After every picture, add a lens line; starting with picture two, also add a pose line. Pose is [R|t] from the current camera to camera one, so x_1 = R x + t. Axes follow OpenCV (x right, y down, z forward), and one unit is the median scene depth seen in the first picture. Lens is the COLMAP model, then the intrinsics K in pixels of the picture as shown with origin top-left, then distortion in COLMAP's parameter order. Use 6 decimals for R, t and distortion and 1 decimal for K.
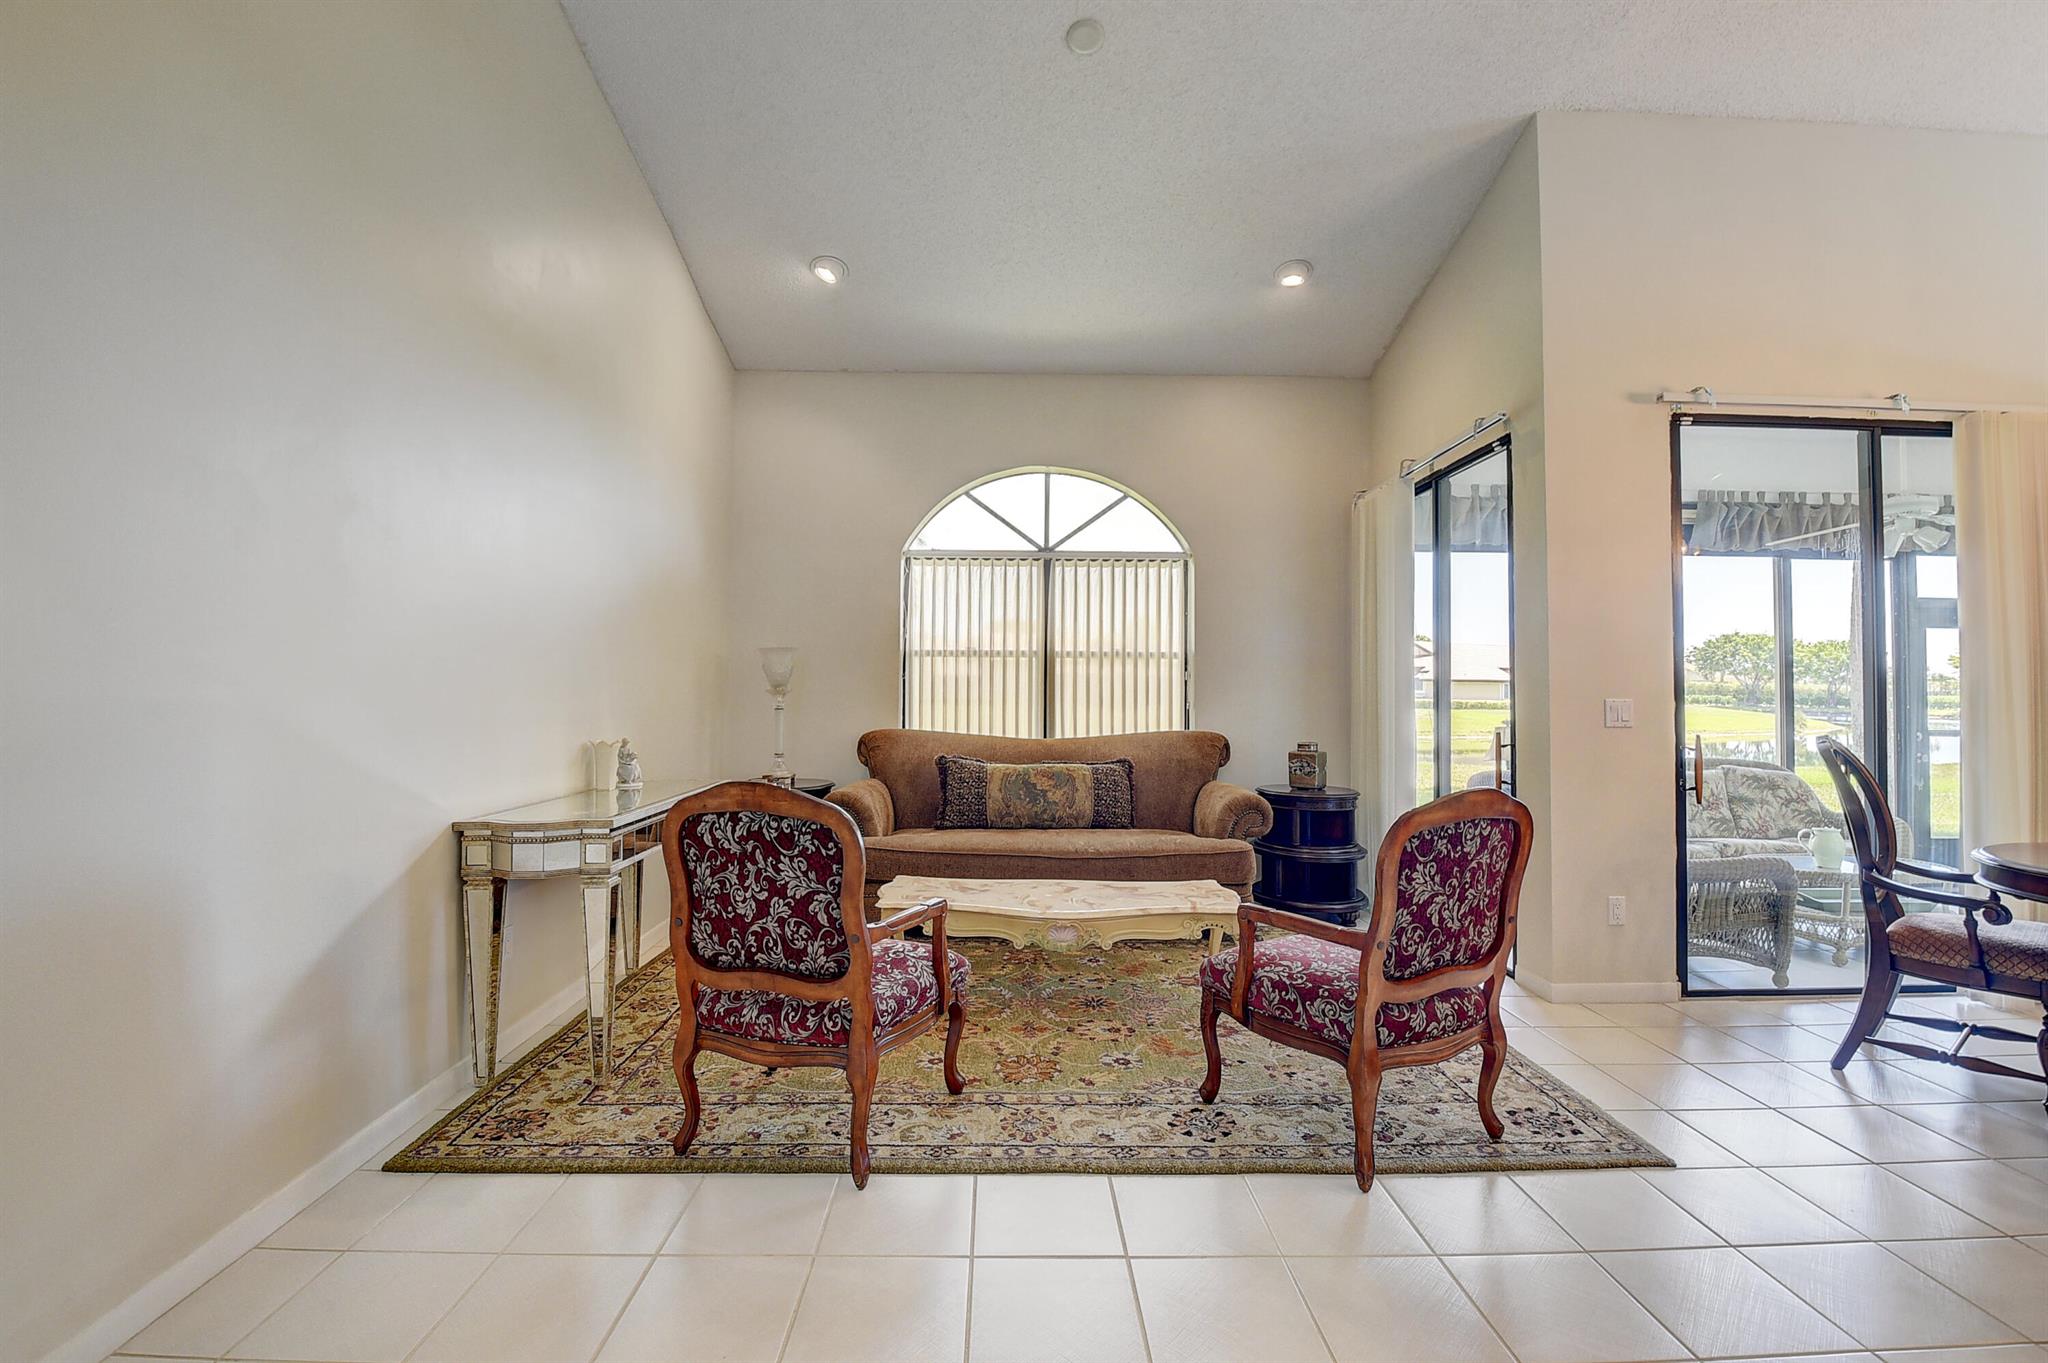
lens RADIAL K [[902.4, 0, 1006.2], [0, 902.4, 659.5], [0, 0, 1]] dist [-0.008610, -0.012249]
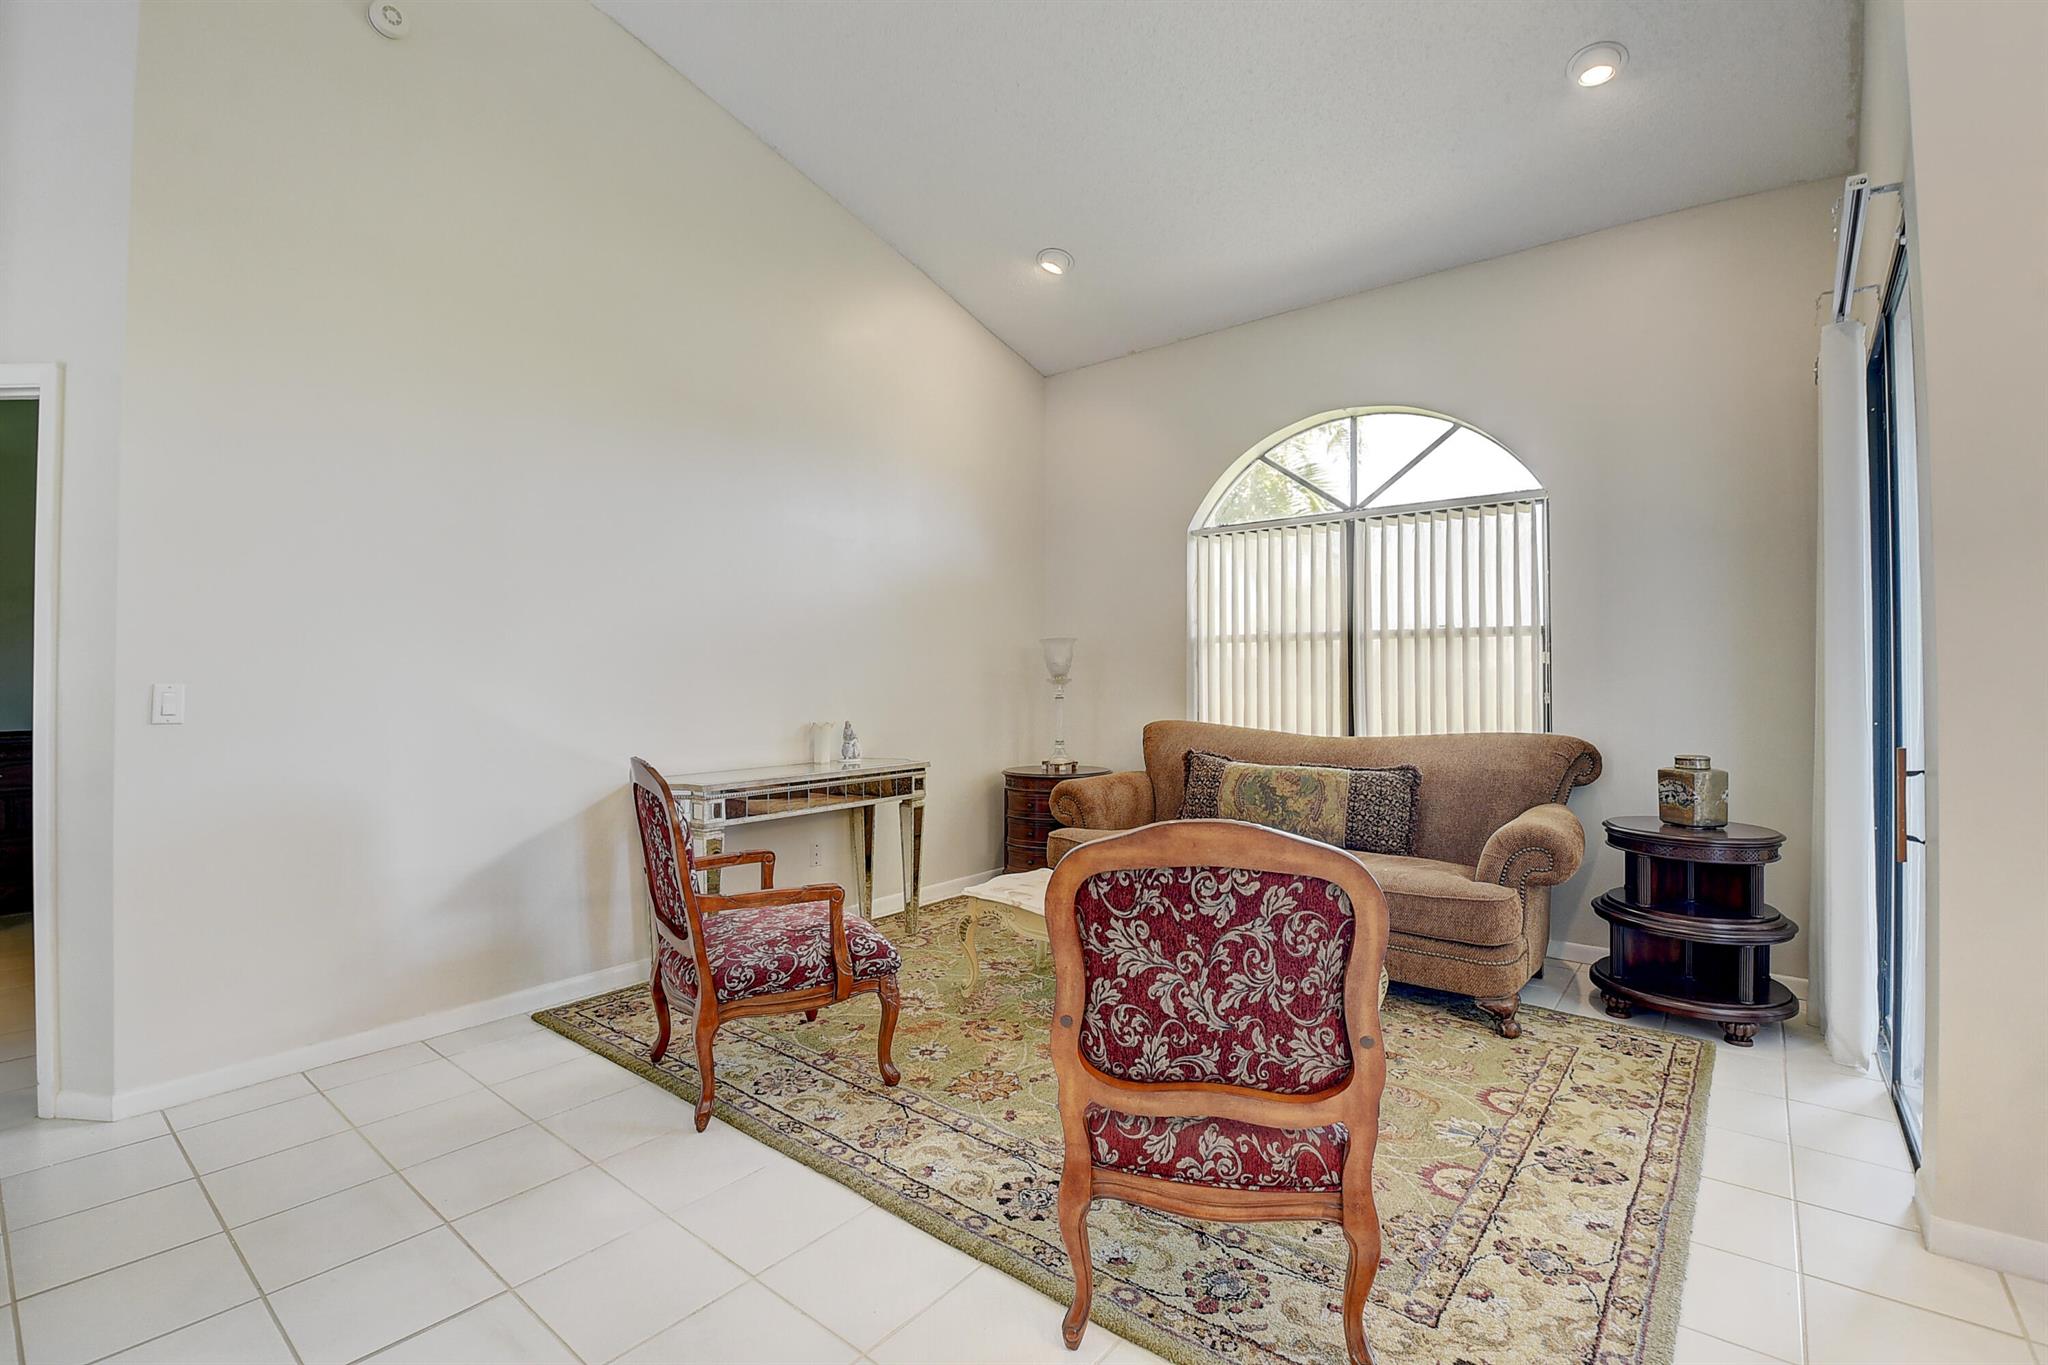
lens RADIAL K [[902.4, 0, 993.3], [0, 902.4, 658.4], [0, 0, 1]] dist [-0.008610, -0.012249]
pose [[0.768264, -0.018886, -0.639854, 0.499645], [0.024249, 0.999706, -0.000391, 0.012395], [0.639673, -0.015216, 0.768496, 0.237197]]
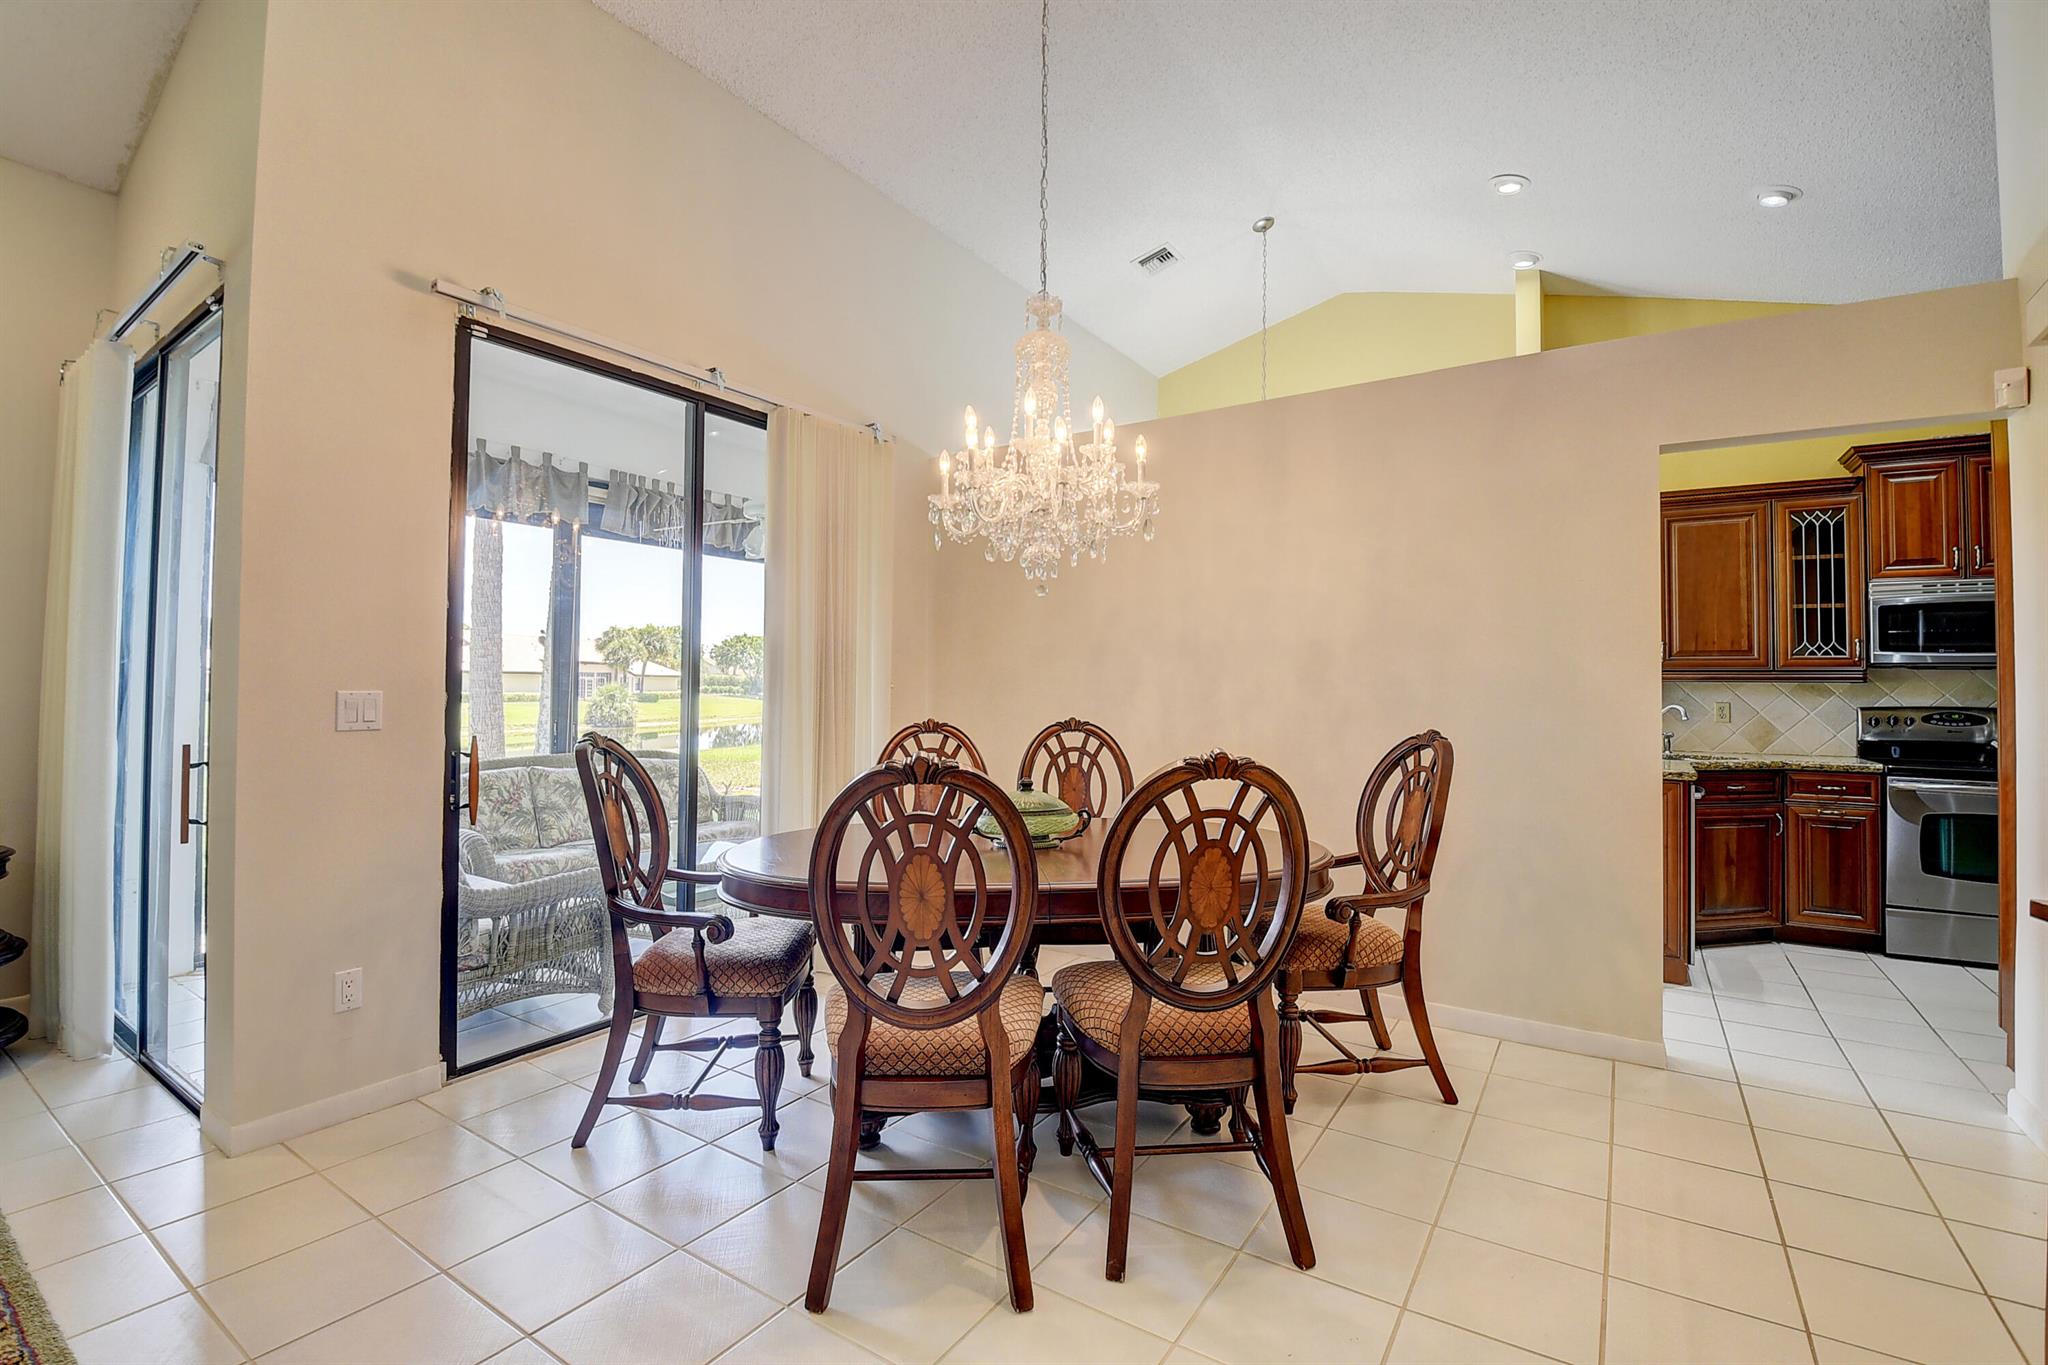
lens RADIAL K [[902.4, 0, 1038.0], [0, 902.4, 684.0], [0, 0, 1]] dist [-0.008610, -0.012249]
pose [[0.543119, -0.004515, 0.839643, 0.381362], [-0.025571, 0.999433, 0.021914, 0.009149], [-0.839266, -0.033373, 0.542696, 0.166419]]
